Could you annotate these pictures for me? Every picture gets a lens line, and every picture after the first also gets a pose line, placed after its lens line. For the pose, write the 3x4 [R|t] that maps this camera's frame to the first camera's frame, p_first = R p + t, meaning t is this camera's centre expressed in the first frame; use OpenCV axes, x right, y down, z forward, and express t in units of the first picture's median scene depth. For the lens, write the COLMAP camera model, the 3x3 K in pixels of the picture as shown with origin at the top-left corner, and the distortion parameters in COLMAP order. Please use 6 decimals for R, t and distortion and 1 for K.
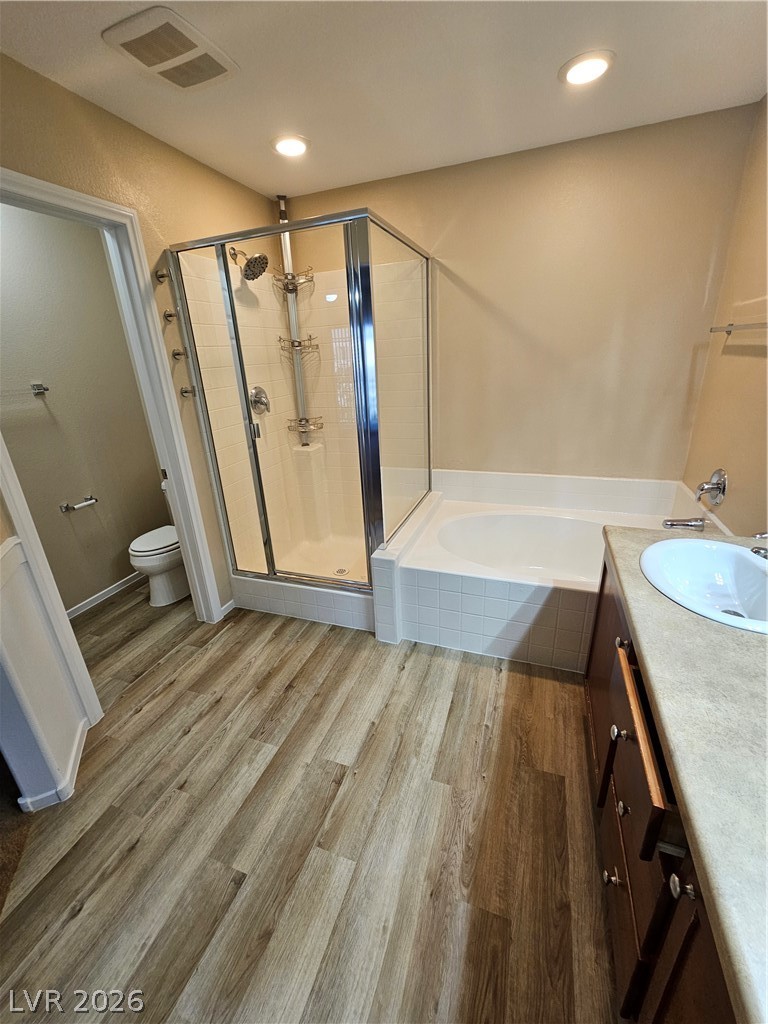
lens RADIAL K [[422.3, 0, 379.2], [0, 422.3, 511.9], [0, 0, 1]] dist [0.001299, 0.001664]
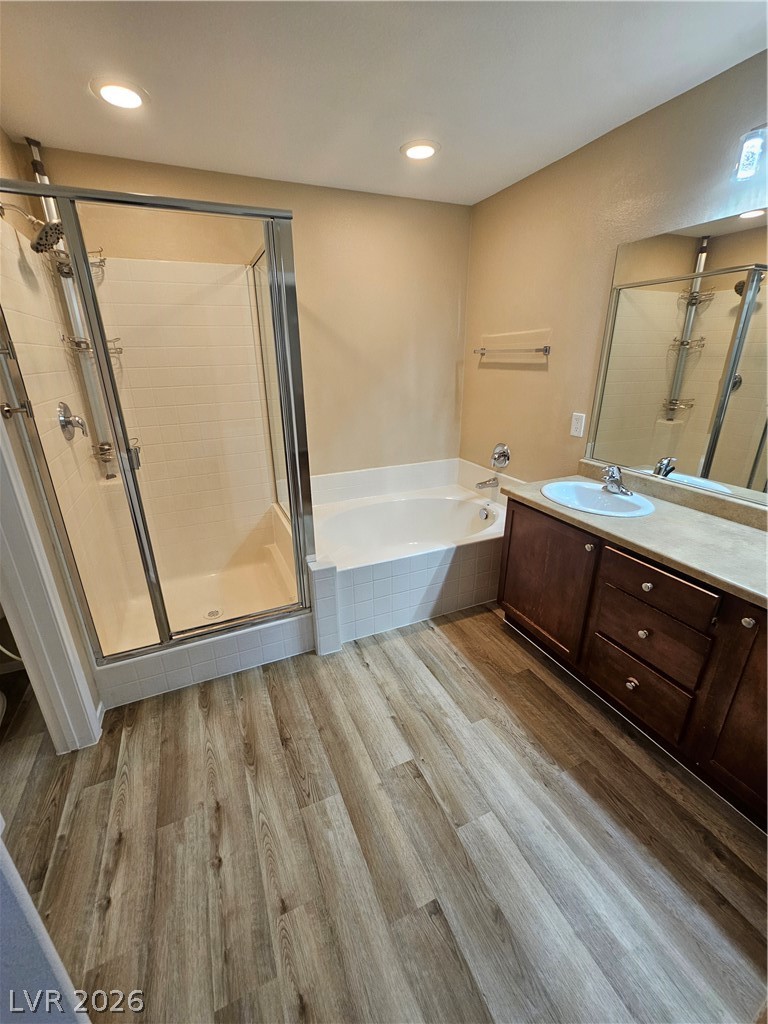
lens RADIAL K [[422.3, 0, 380.5], [0, 422.3, 512.1], [0, 0, 1]] dist [0.001299, 0.001664]
pose [[0.718840, -0.207030, 0.663632, -0.615265], [0.226213, 0.972331, 0.058302, -0.052594], [-0.657341, 0.108213, 0.745783, 0.199325]]
